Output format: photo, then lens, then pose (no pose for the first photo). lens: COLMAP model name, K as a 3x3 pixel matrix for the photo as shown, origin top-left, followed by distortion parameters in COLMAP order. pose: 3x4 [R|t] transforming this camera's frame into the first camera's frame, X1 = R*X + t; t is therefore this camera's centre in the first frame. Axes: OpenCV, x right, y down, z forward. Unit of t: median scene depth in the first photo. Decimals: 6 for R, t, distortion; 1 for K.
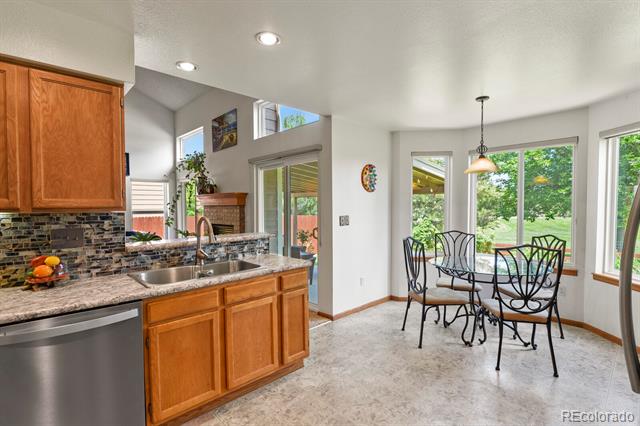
lens RADIAL K [[308.8, 0, 317.0], [0, 308.8, 213.1], [0, 0, 1]] dist [-0.012942, -0.001977]
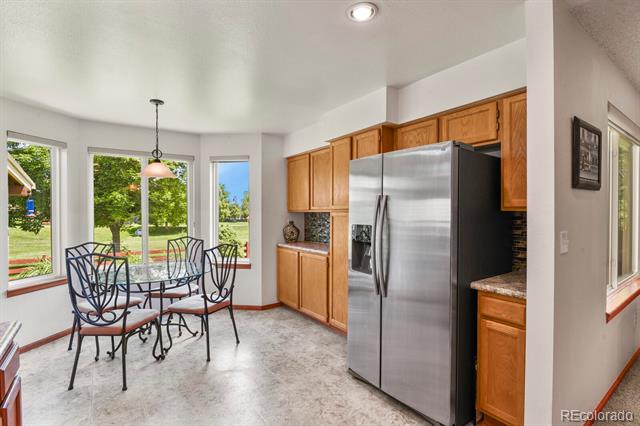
lens RADIAL K [[308.8, 0, 314.7], [0, 308.8, 213.5], [0, 0, 1]] dist [-0.012942, -0.001977]
pose [[0.140774, -0.003838, 0.990034, -0.416099], [0.028223, 0.999602, -0.000138, -0.003978], [-0.989639, 0.027961, 0.140826, 0.432974]]
